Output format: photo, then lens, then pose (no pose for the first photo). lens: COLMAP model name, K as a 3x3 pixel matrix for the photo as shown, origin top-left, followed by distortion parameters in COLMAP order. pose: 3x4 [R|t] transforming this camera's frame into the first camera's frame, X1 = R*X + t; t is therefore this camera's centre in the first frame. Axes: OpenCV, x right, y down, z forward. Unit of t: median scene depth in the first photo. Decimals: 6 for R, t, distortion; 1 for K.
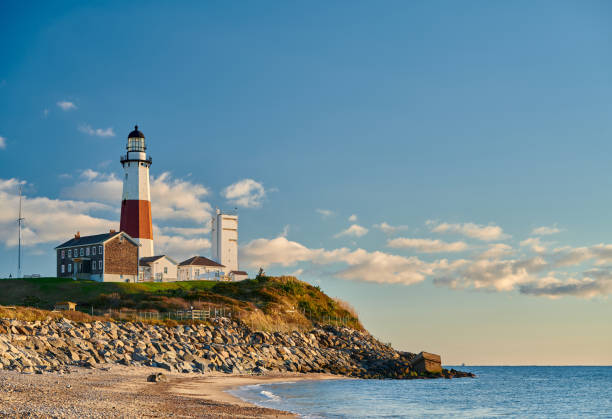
lens RADIAL K [[1461.6, 0, 308.9], [0, 1461.6, 354.9], [0, 0, 1]] dist [0.070179, 0.000000]
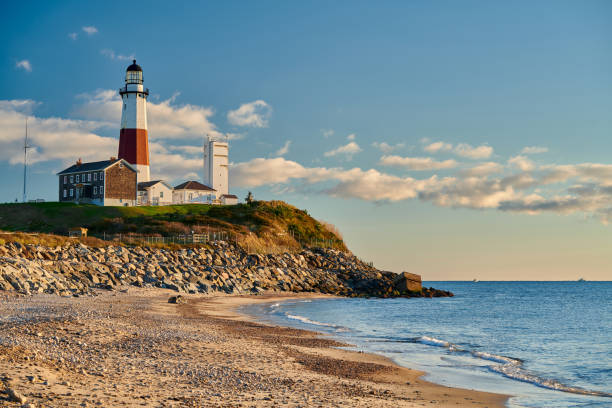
lens RADIAL K [[1426.3, 0, 301.9], [0, 1426.3, 199.7], [0, 0, 1]] dist [0.105266, 0.000000]
pose [[0.999939, -0.000163, 0.011047, -0.009154], [0.000710, 0.998771, -0.049557, -0.003264], [-0.011025, 0.049562, 0.998710, -0.051476]]
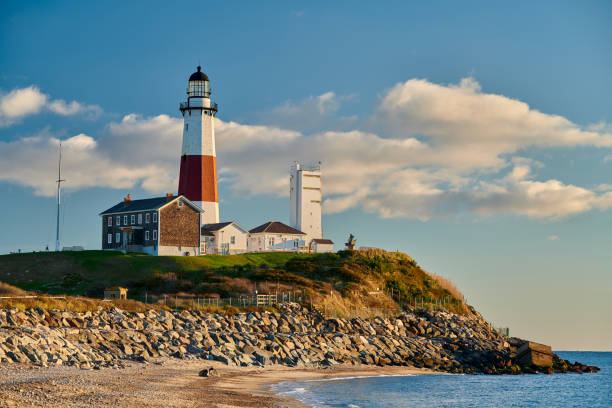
lens RADIAL K [[2082.1, 0, 321.5], [0, 2082.1, 218.3], [0, 0, 1]] dist [0.564497, 0.000000]
pose [[0.998122, -0.001227, -0.061243, 0.032008], [-0.002214, 0.998423, -0.056096, -0.005021], [0.061216, 0.056126, 0.996545, -0.228416]]
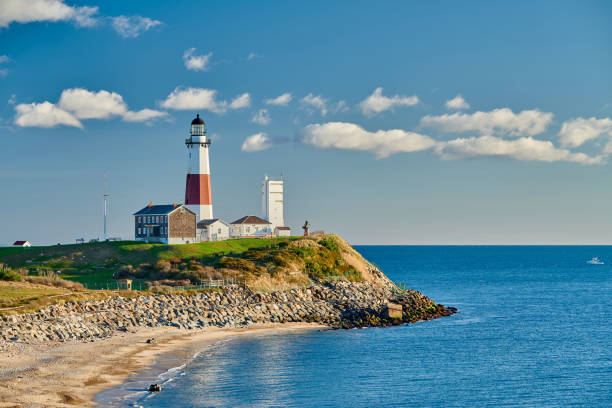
lens RADIAL K [[1824.7, 0, 284.7], [0, 1824.7, 209.2], [0, 0, 1]] dist [0.669155, 0.000000]
pose [[0.993384, -0.010370, -0.114375, 0.179658], [0.007813, 0.999710, -0.022785, -0.051646], [0.114578, 0.021740, 0.993176, -0.731022]]
